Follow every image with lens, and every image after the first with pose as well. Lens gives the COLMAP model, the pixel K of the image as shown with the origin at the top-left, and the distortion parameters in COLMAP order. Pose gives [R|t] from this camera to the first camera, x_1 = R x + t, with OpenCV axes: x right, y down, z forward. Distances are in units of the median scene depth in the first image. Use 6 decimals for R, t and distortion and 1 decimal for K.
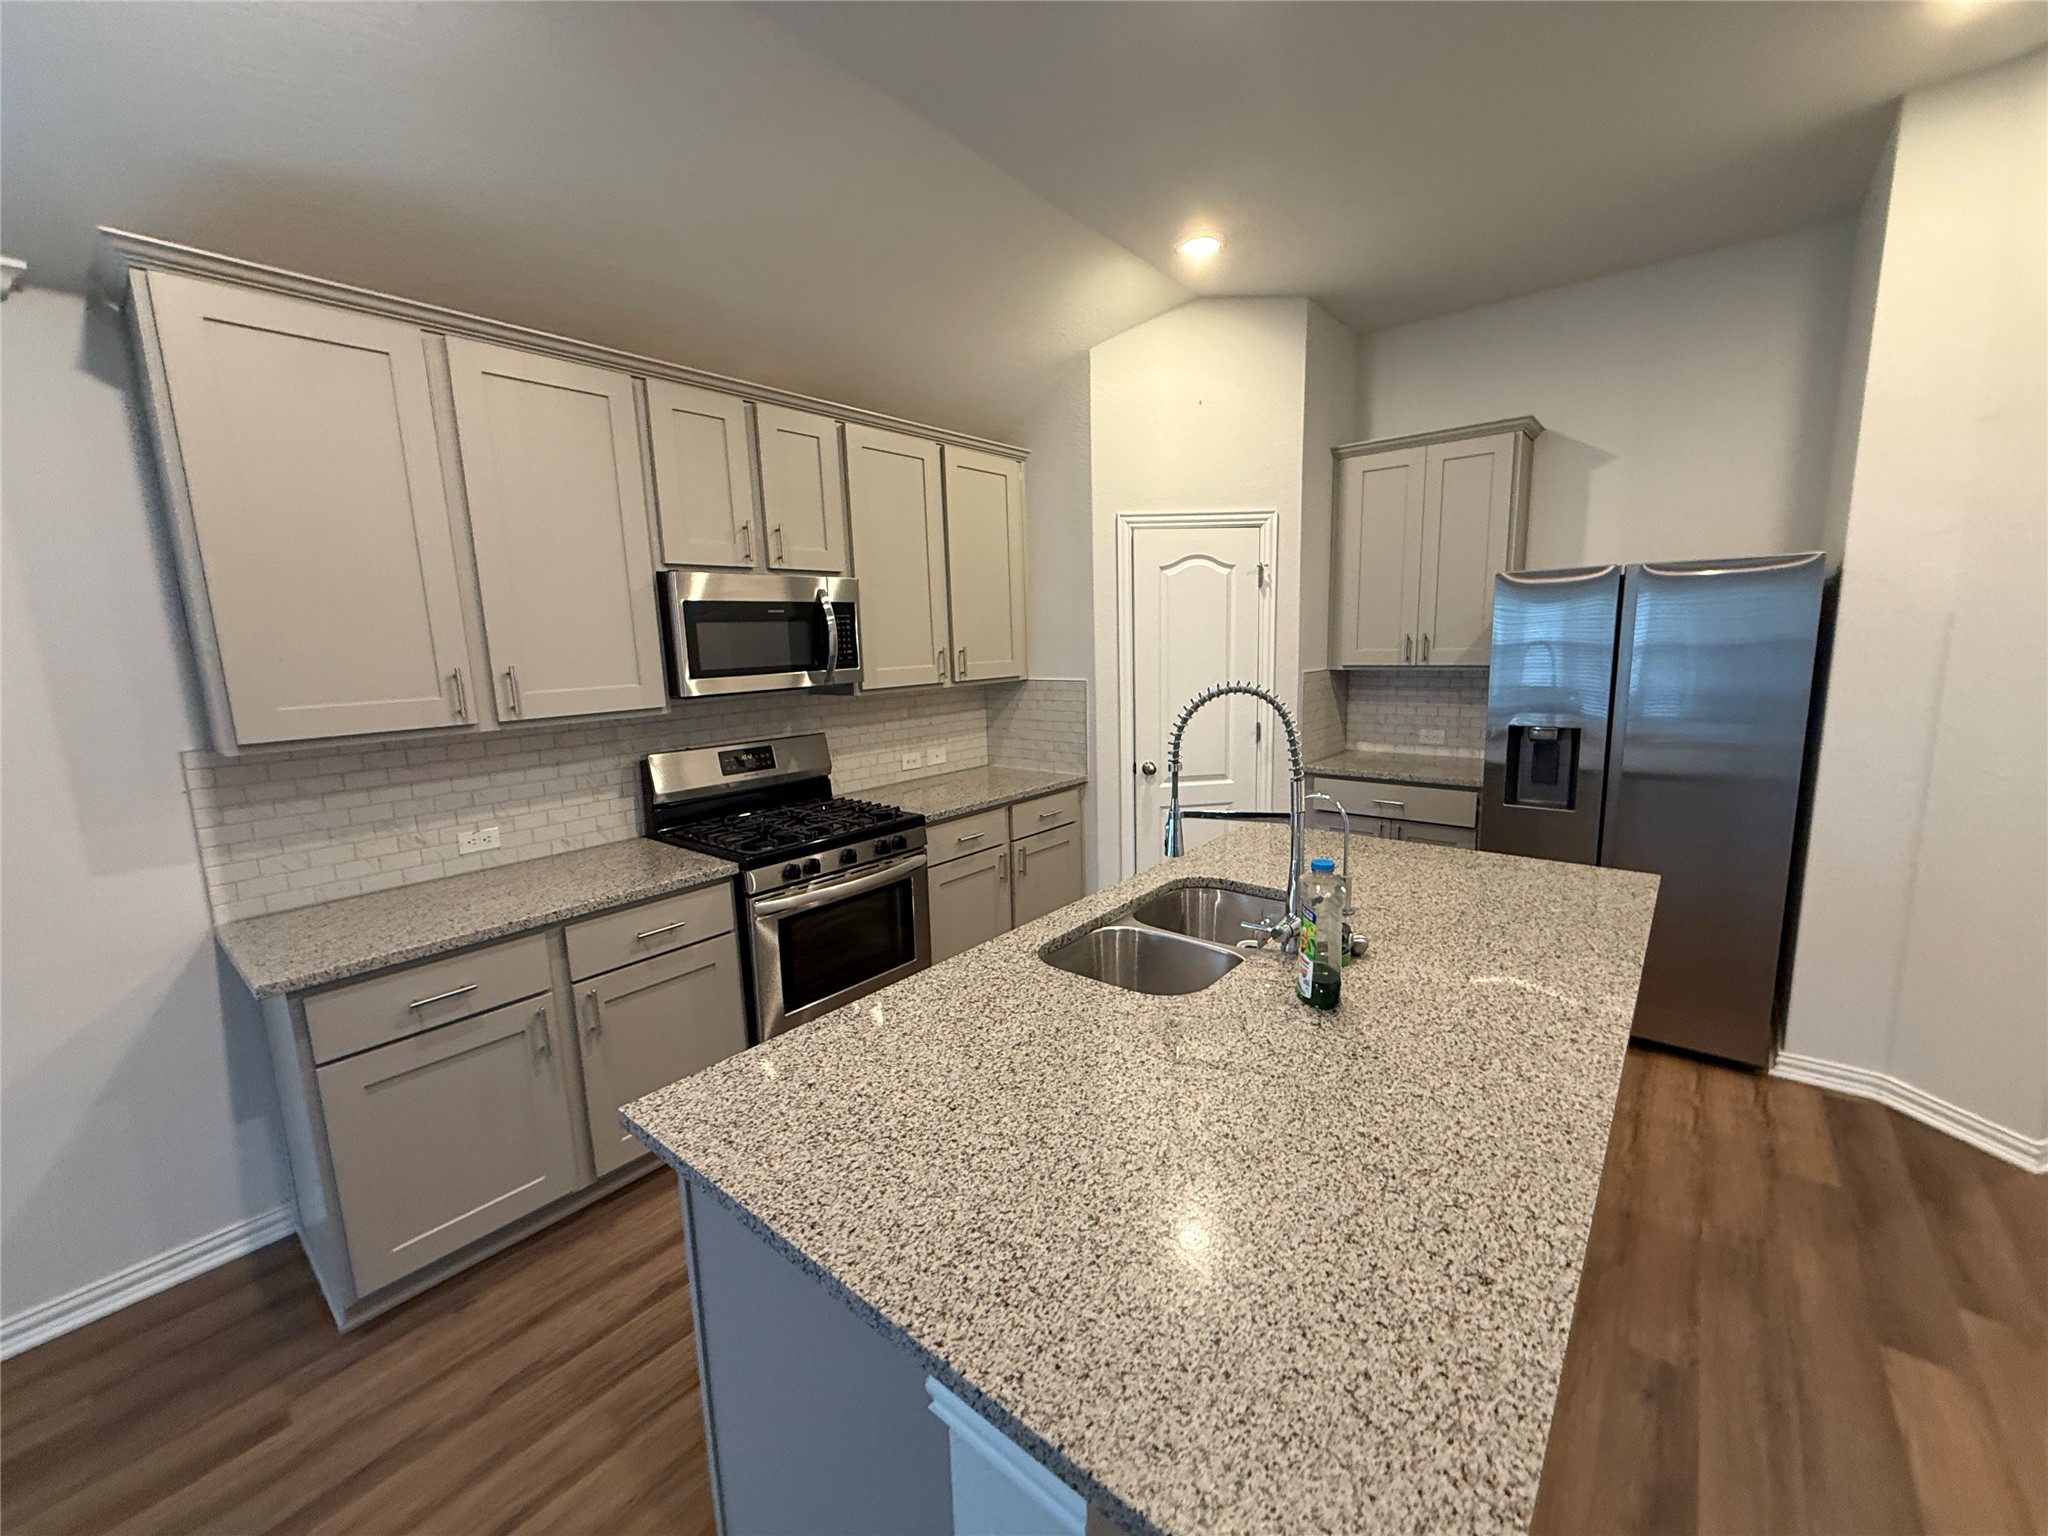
lens RADIAL K [[811.6, 0, 1024.0], [0, 811.6, 768.0], [0, 0, 1]] dist [-0.001236, 0.000099]
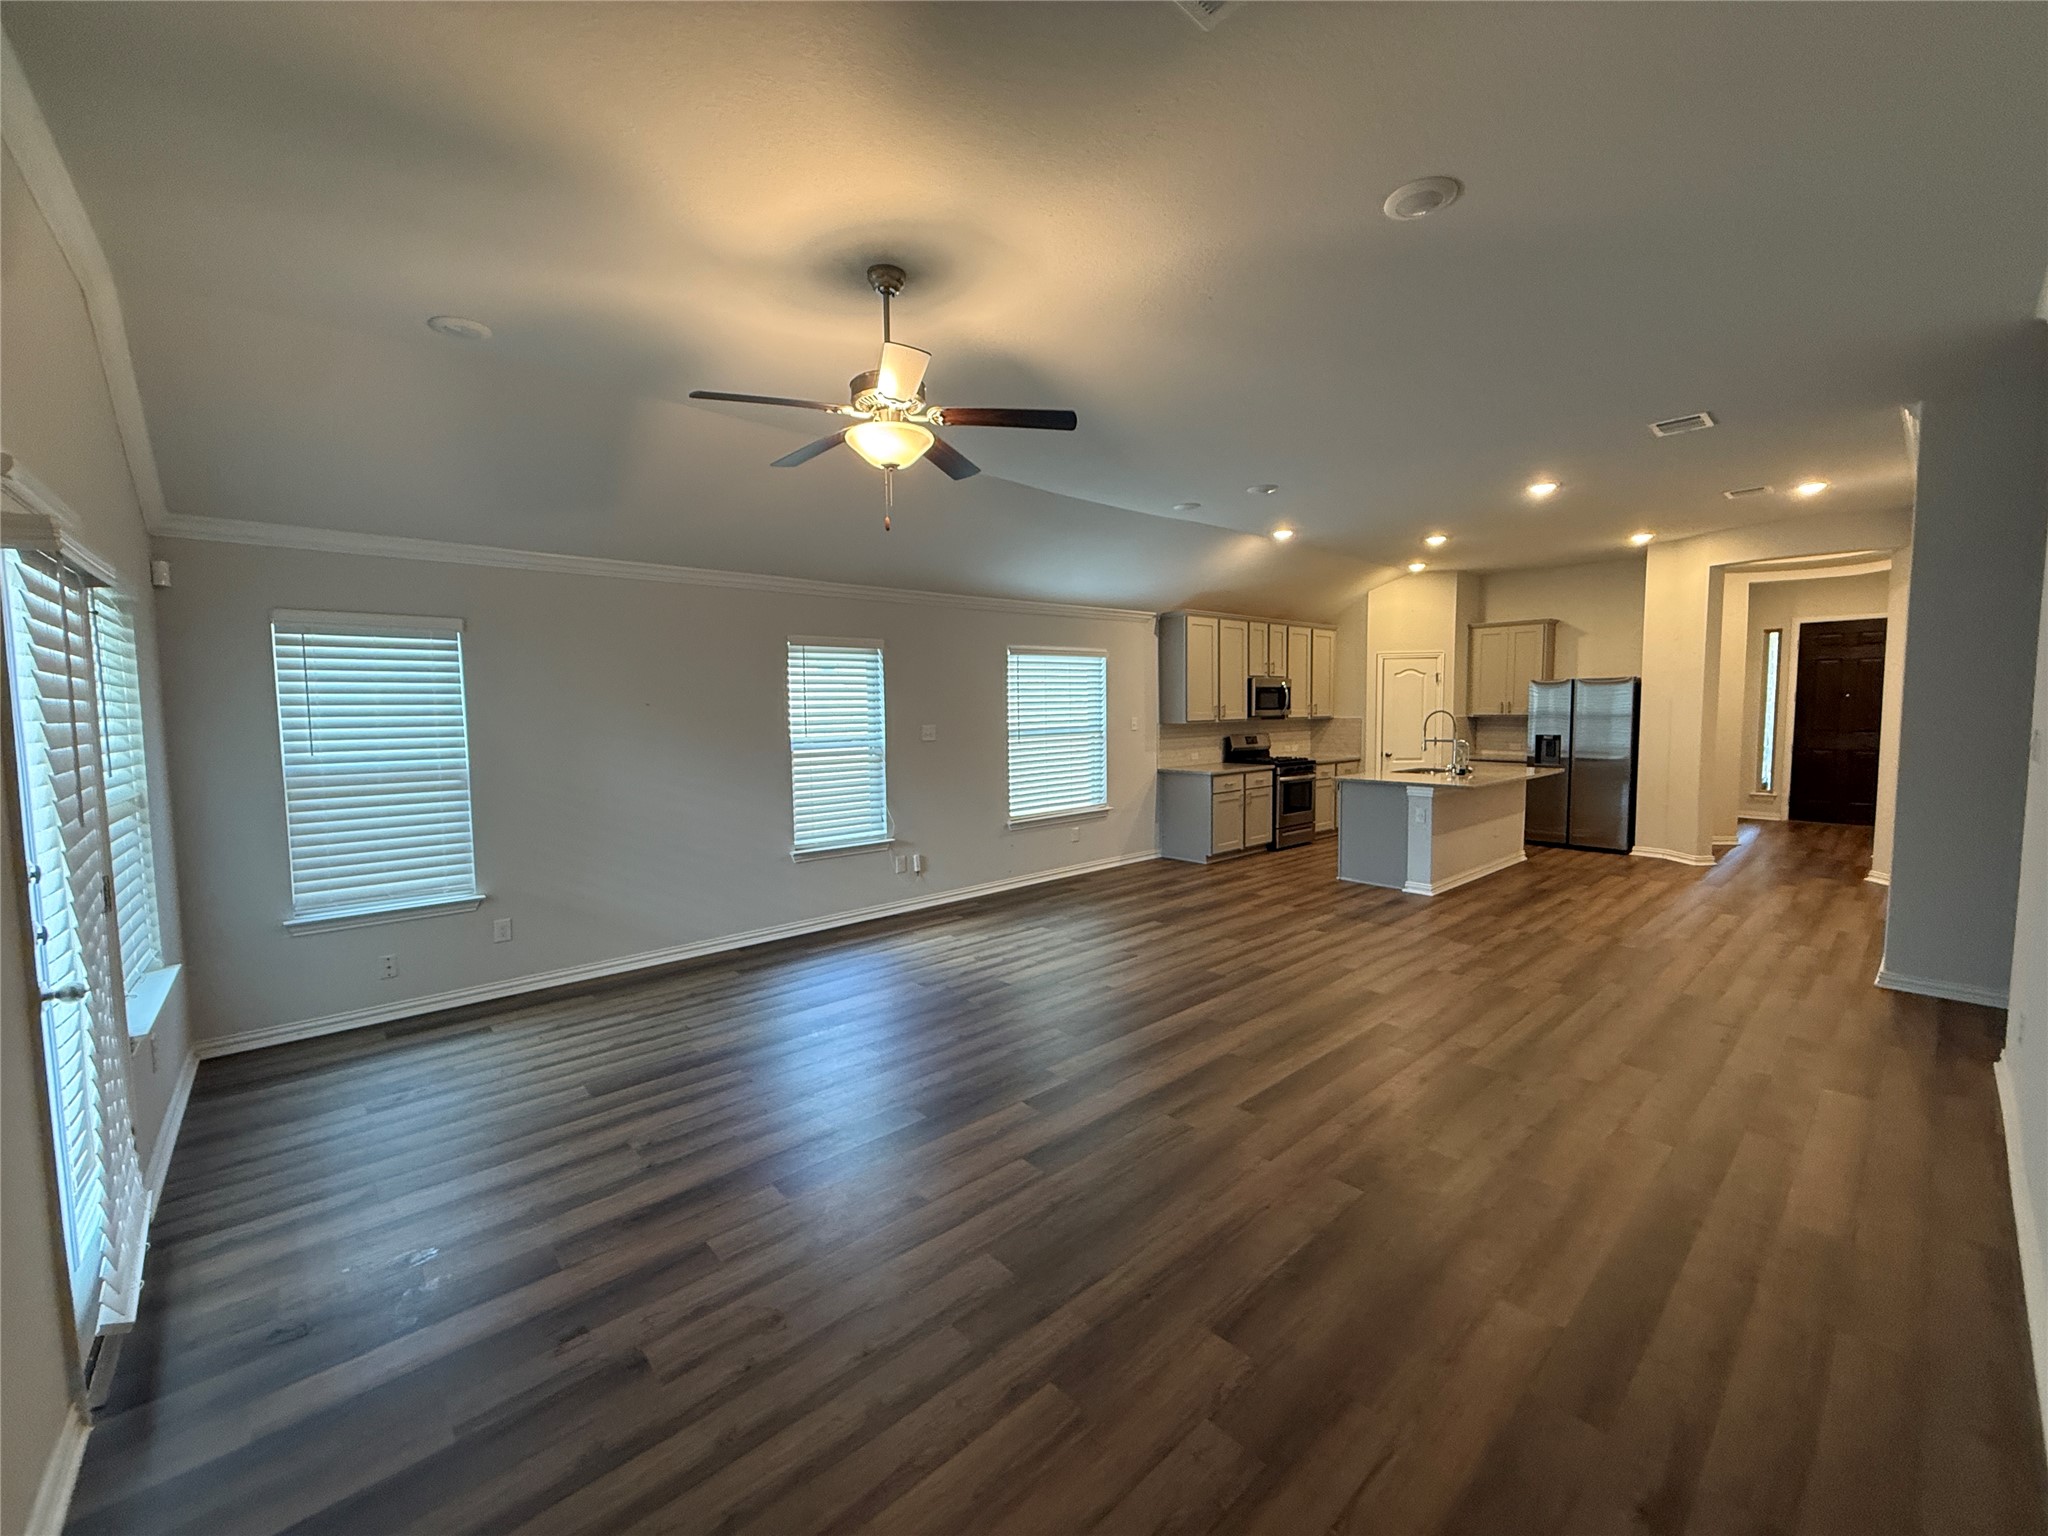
lens RADIAL K [[811.6, 0, 1024.0], [0, 811.6, 768.0], [0, 0, 1]] dist [-0.001236, 0.000099]
pose [[0.987772, 0.031059, -0.152781, -0.701654], [-0.043496, 0.995945, -0.078750, 0.355307], [0.149715, 0.084432, 0.985118, -1.984900]]
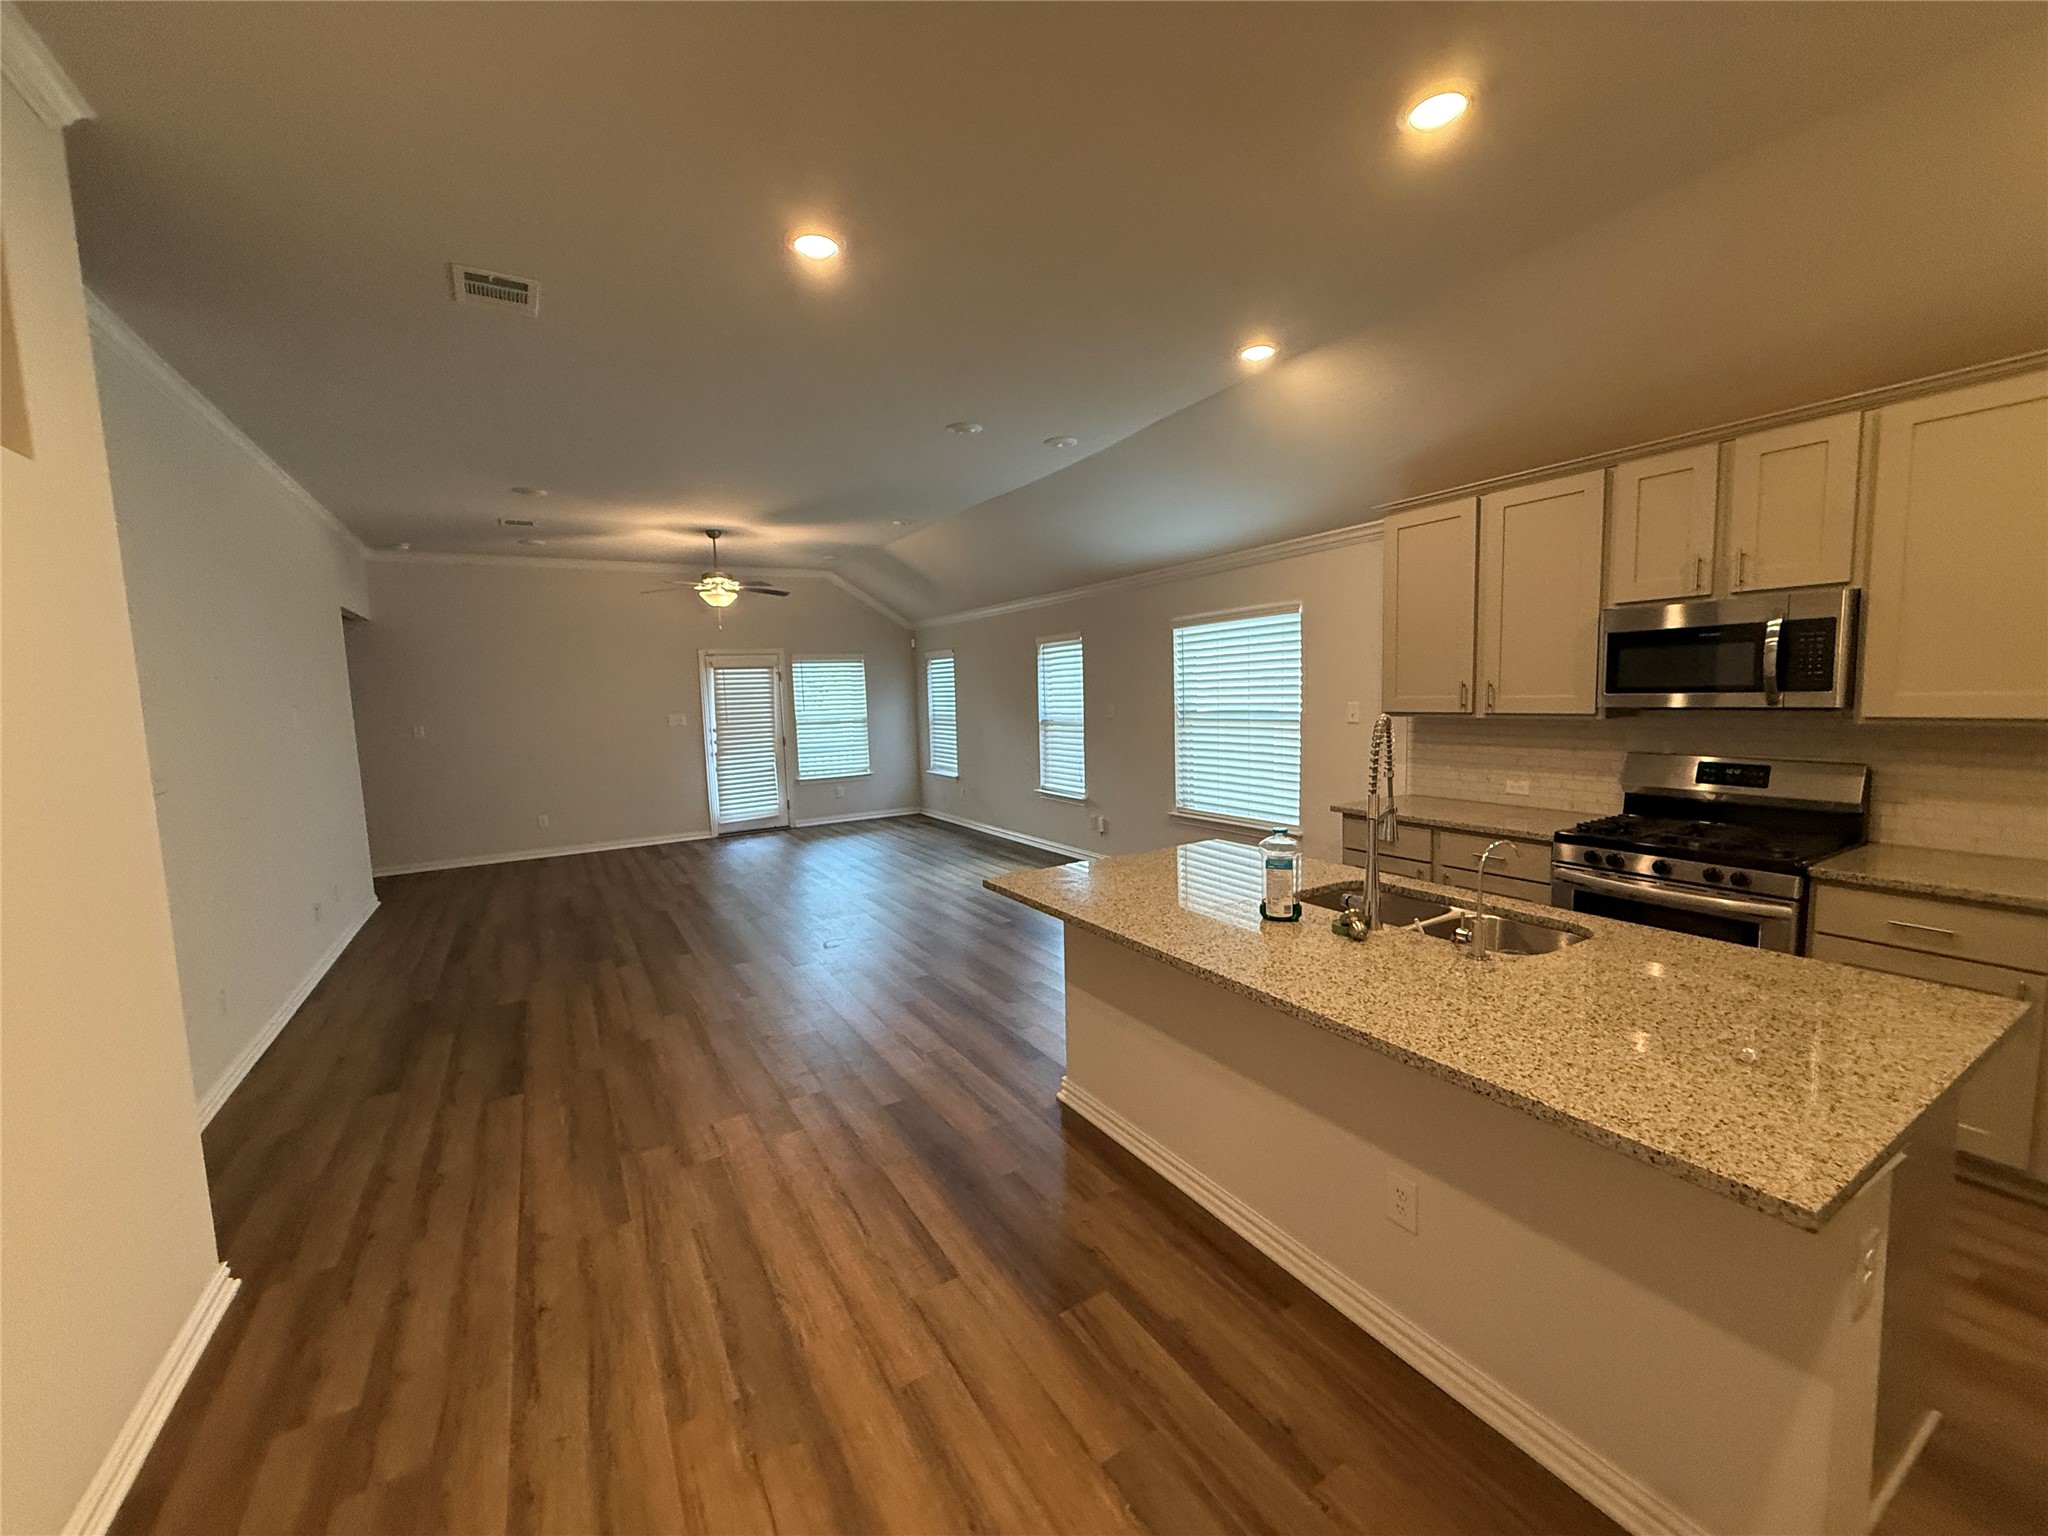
lens RADIAL K [[811.6, 0, 1024.0], [0, 811.6, 768.0], [0, 0, 1]] dist [-0.001236, 0.000099]
pose [[-0.332816, 0.134003, -0.933422, 0.941610], [-0.111052, 0.977394, 0.179911, -0.105663], [0.936430, 0.163535, -0.310412, 0.480209]]
